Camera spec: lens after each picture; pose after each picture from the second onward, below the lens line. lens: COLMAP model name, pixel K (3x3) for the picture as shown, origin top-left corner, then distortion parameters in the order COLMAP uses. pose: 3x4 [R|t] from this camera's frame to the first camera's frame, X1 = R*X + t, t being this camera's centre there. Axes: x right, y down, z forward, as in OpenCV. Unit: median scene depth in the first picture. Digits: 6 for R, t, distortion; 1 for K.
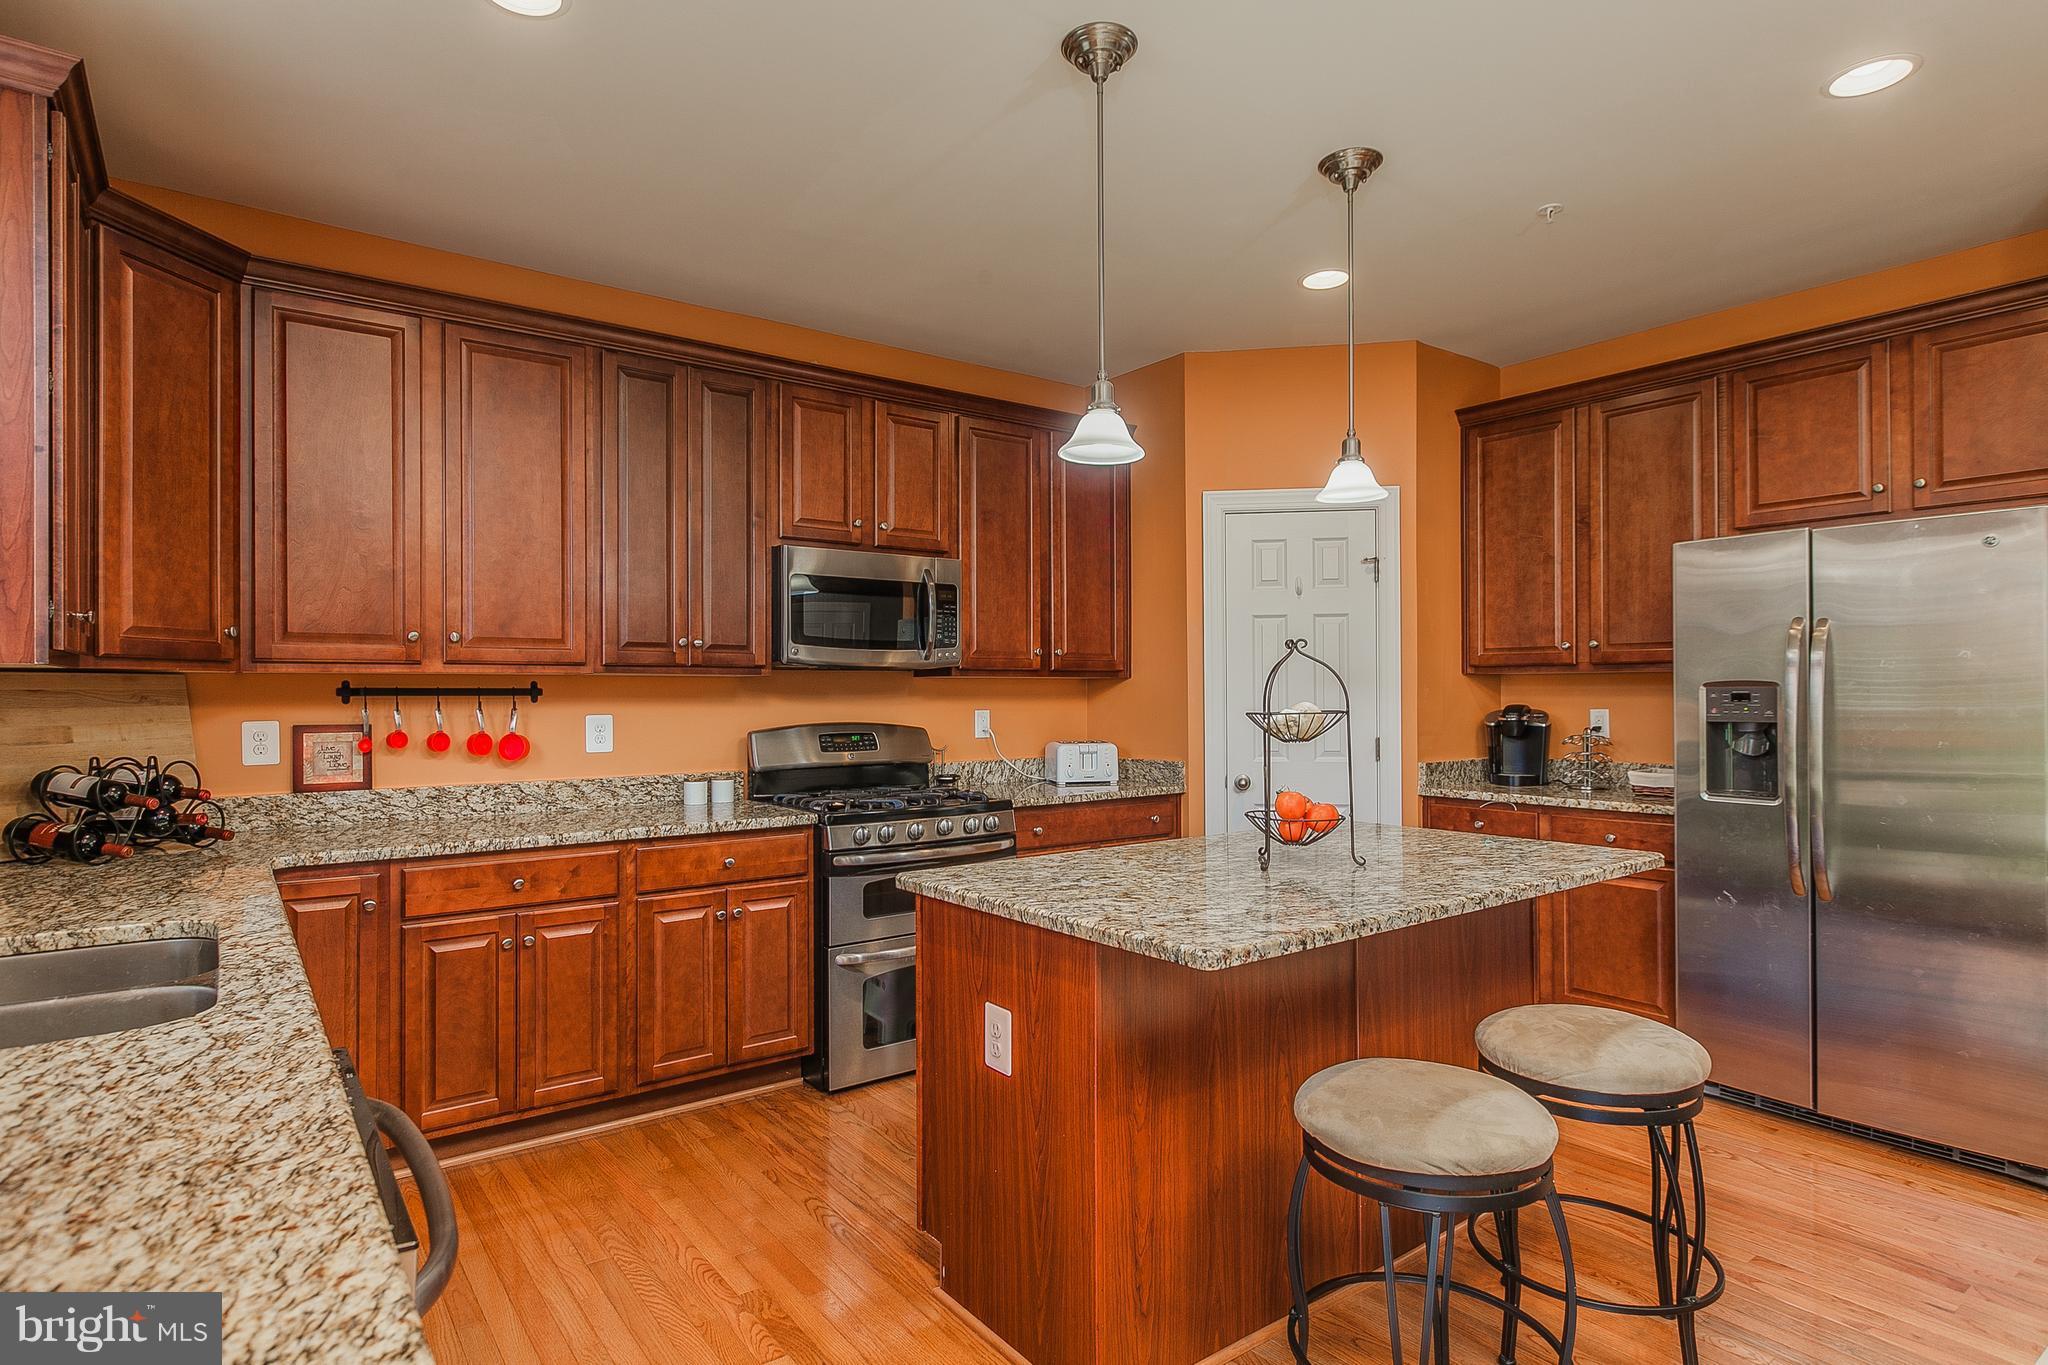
lens RADIAL K [[1089.6, 0, 992.2], [0, 1089.6, 691.4], [0, 0, 1]] dist [0.001417, 0.002232]
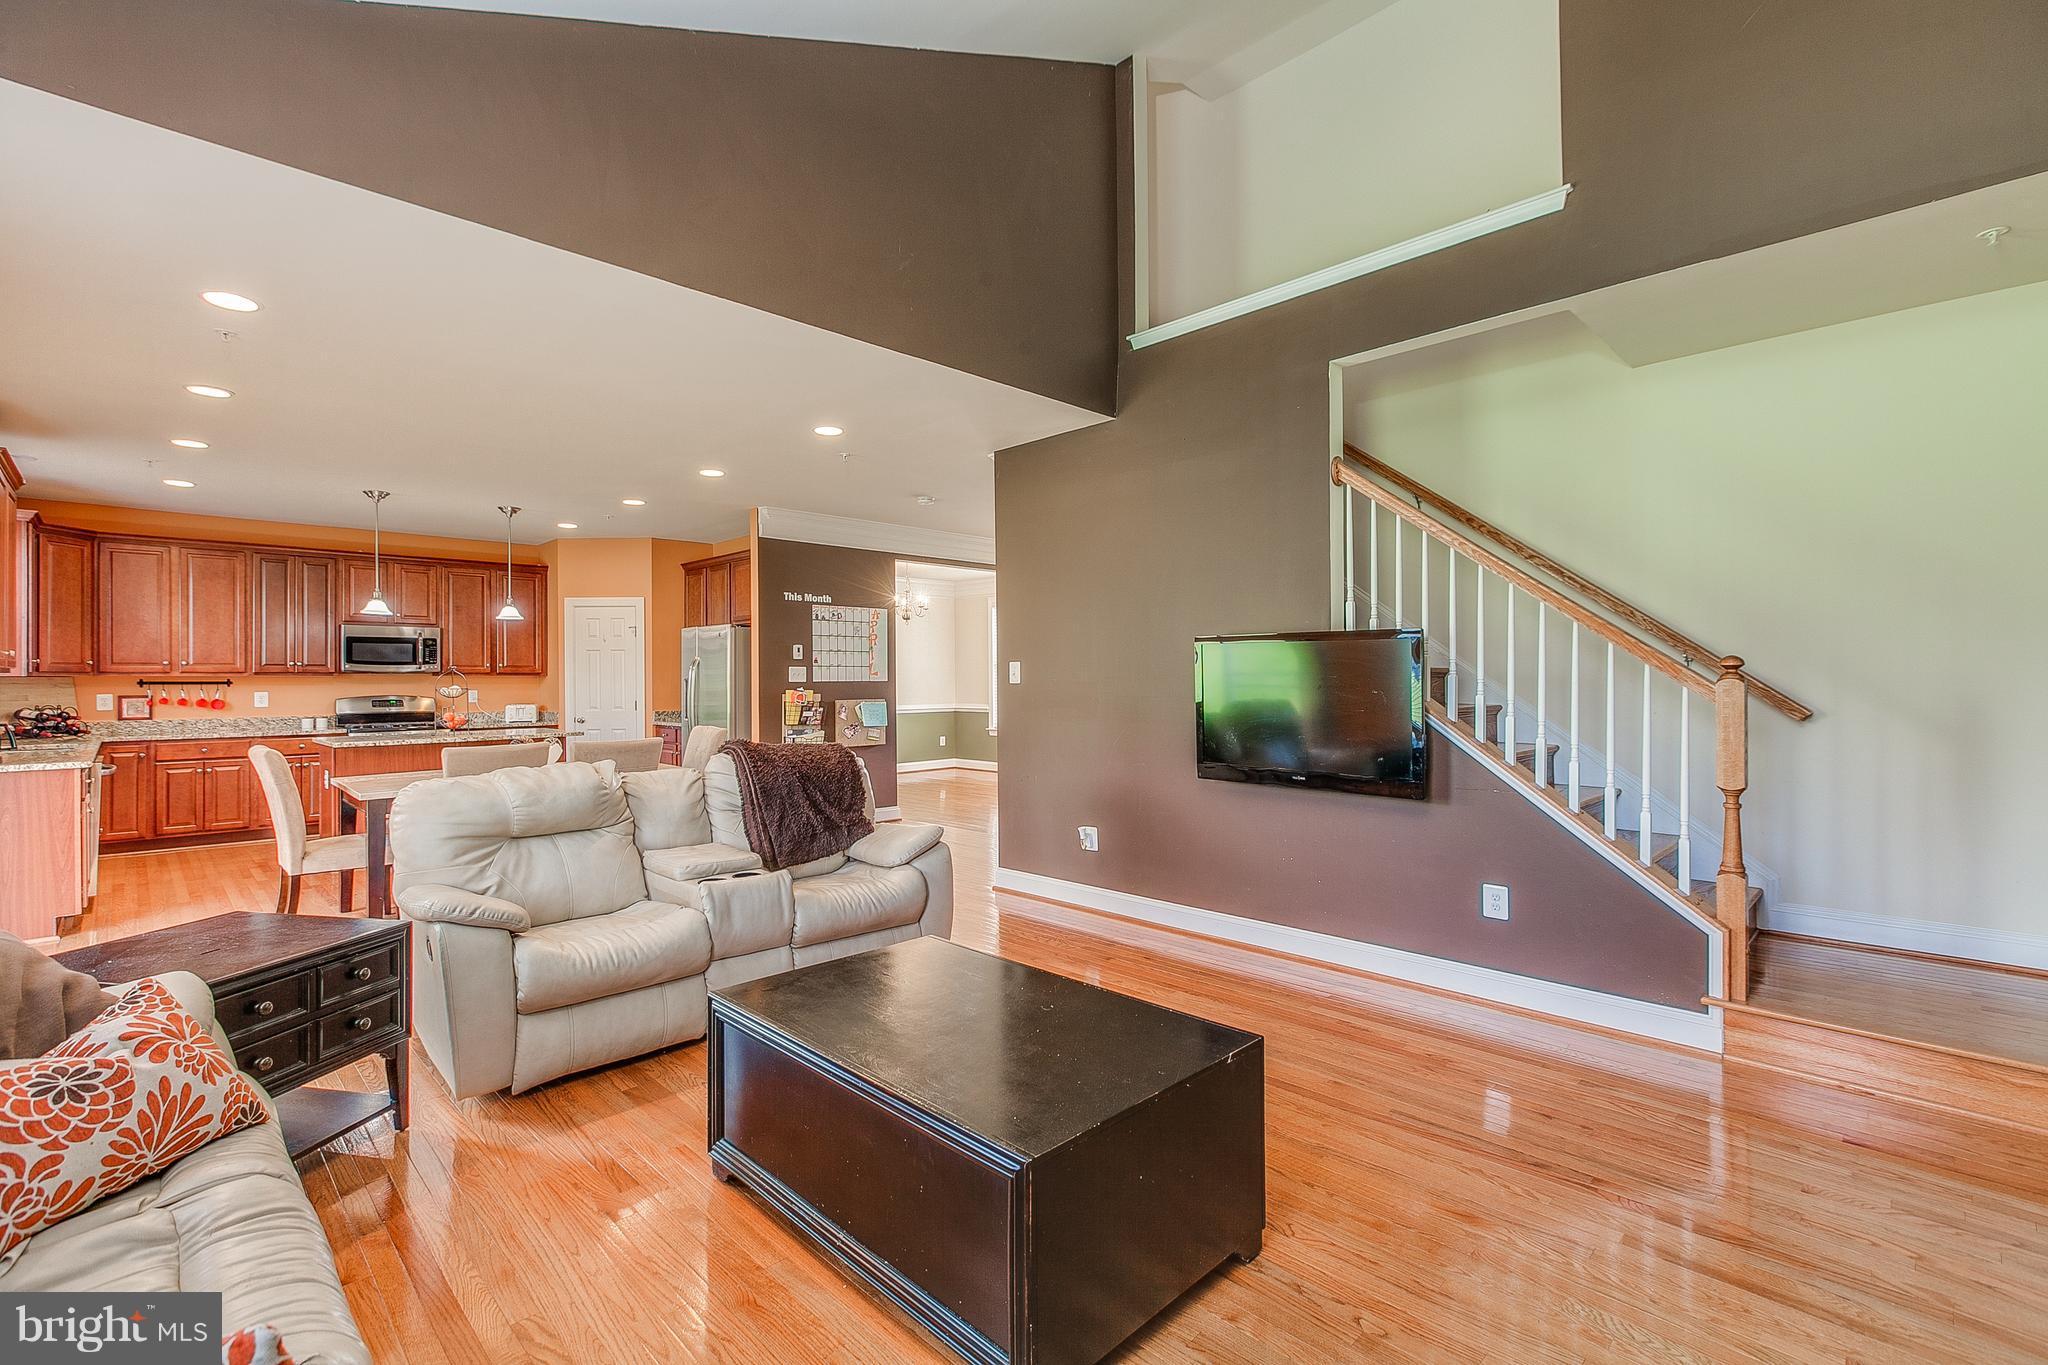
lens RADIAL K [[947.9, 0, 1037.7], [0, 947.9, 676.4], [0, 0, 1]] dist [0.002949, -0.001423]
pose [[0.989307, 0.000008, 0.145847, 1.240970], [0.000188, 0.999999, -0.001333, -0.012039], [-0.145846, 0.001347, 0.989306, -1.620539]]
